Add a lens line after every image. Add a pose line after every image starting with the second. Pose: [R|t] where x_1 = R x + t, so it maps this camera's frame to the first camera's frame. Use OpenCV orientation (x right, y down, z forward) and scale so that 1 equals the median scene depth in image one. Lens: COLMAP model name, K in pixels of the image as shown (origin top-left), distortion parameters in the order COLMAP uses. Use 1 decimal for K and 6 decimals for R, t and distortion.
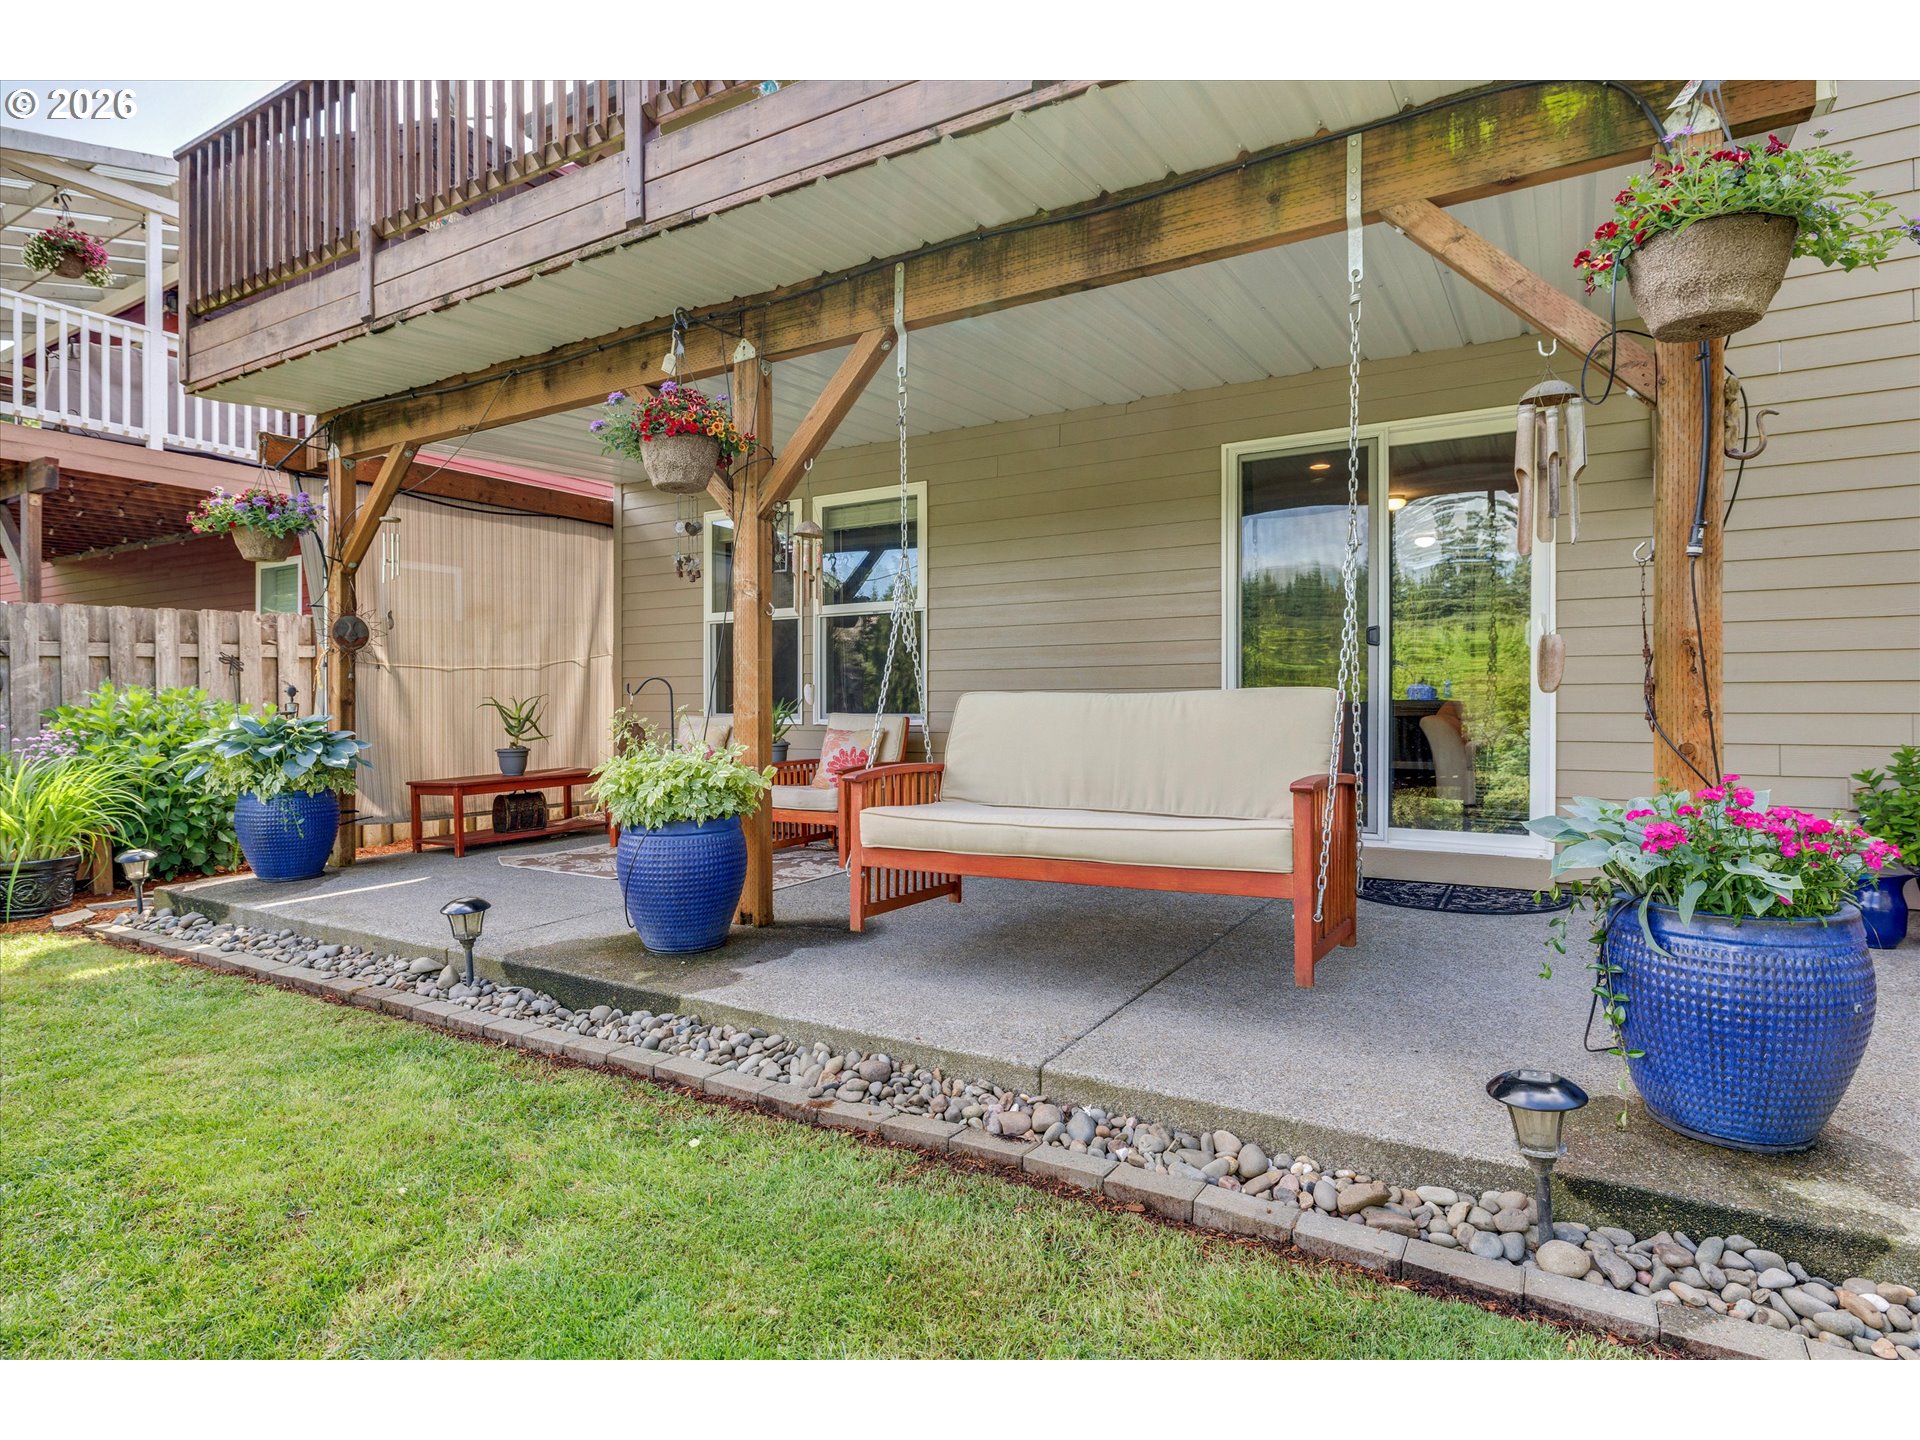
lens RADIAL K [[1021.4, 0, 958.9], [0, 1021.4, 715.4], [0, 0, 1]] dist [-0.002484, 0.000253]
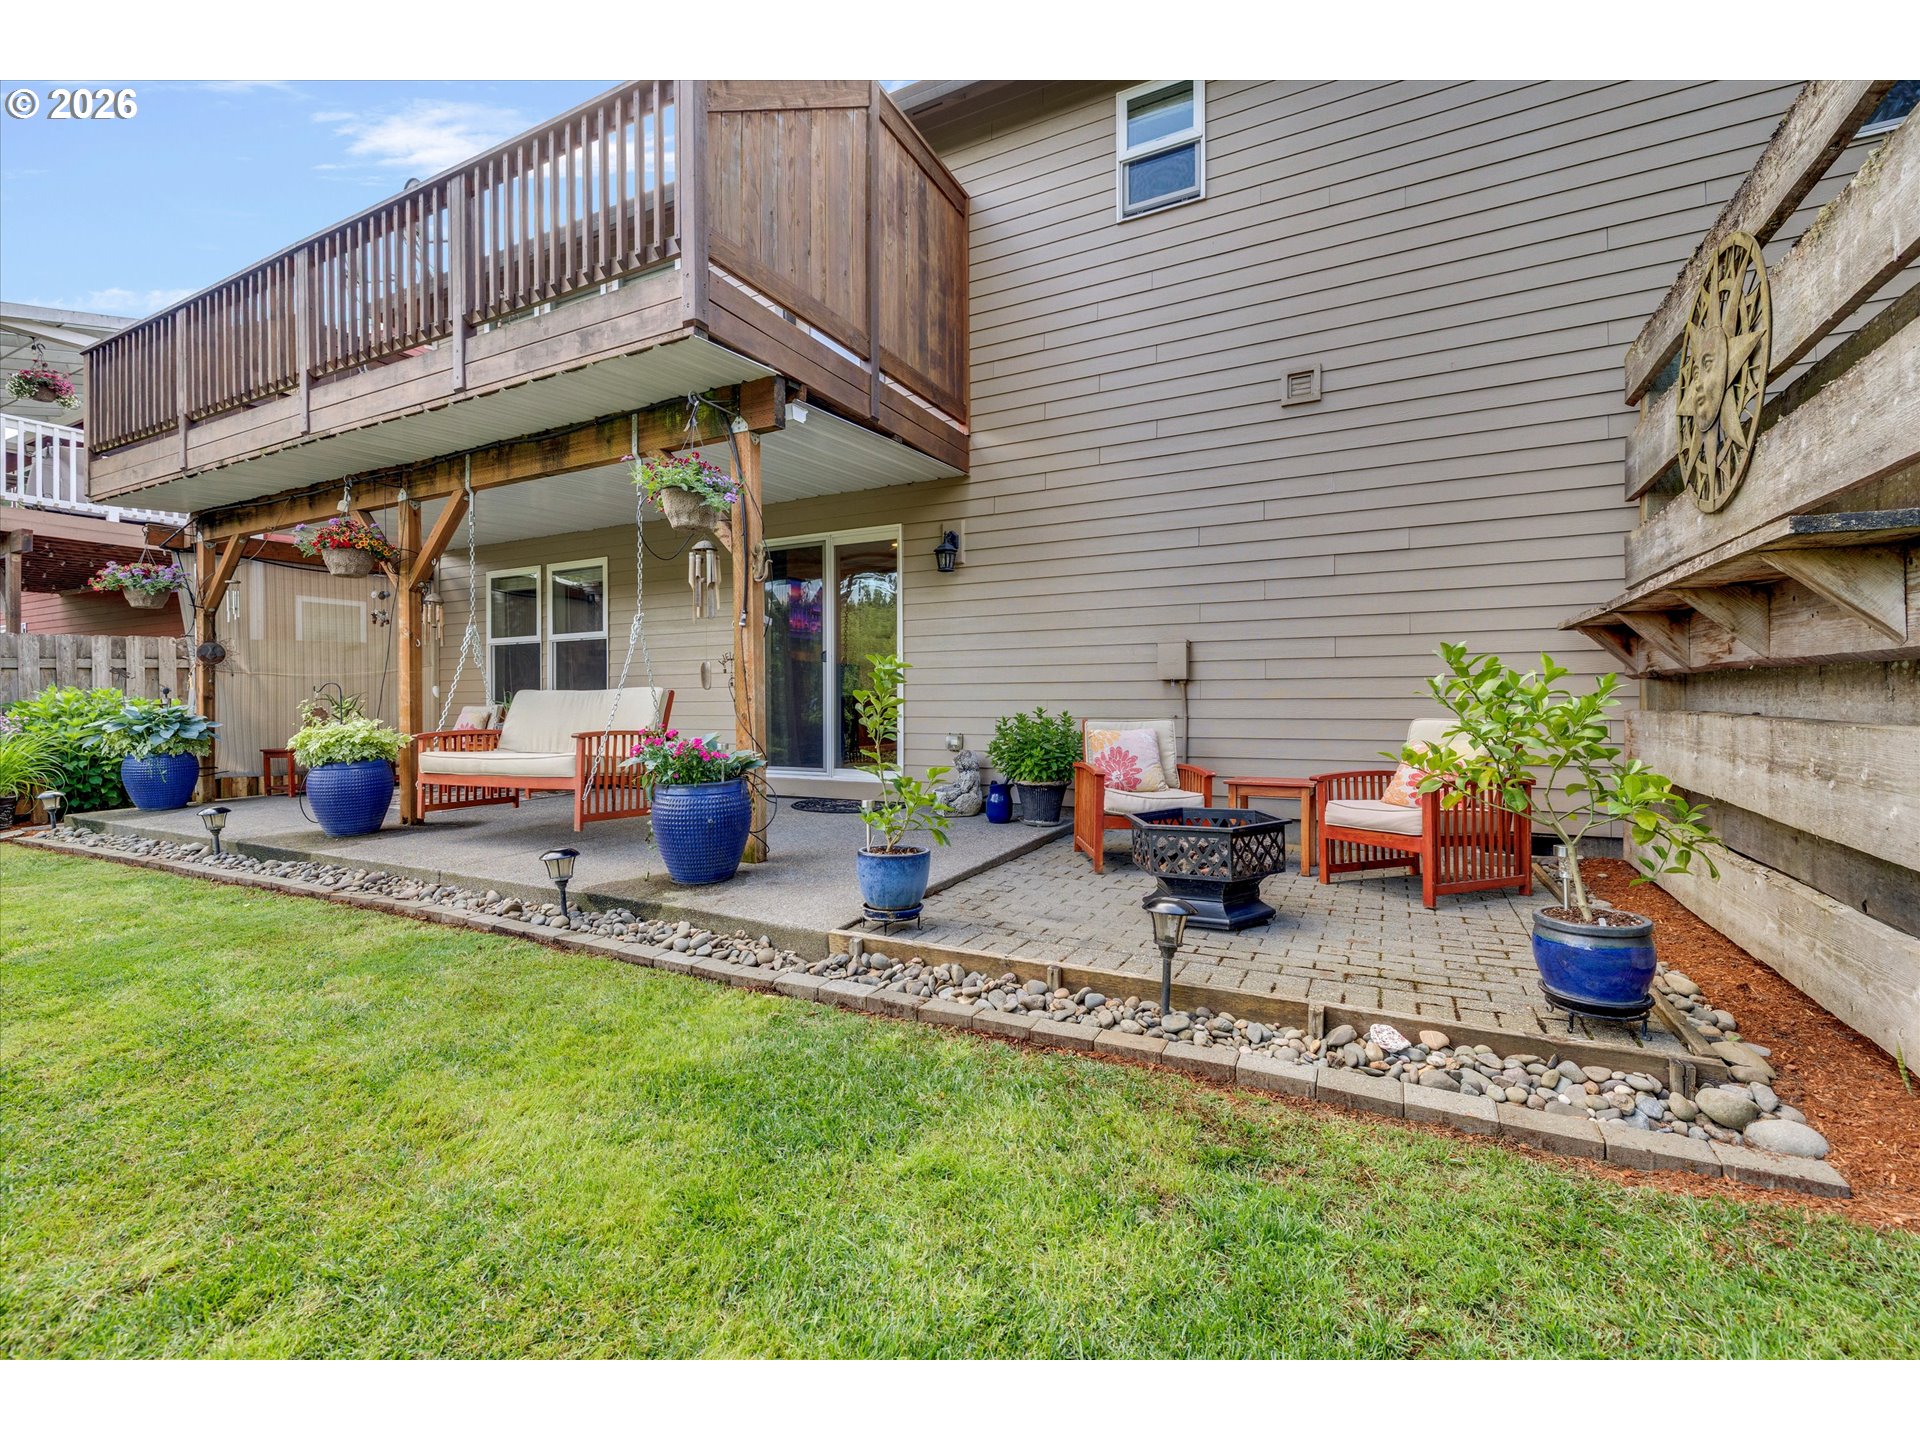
lens RADIAL K [[833.5, 0, 954.7], [0, 833.5, 705.6], [0, 0, 1]] dist [0.003866, -0.000169]
pose [[0.998249, -0.002457, 0.059106, 0.515857], [0.002813, 0.999978, -0.005956, 0.010793], [-0.059090, 0.006112, 0.998234, -0.381546]]
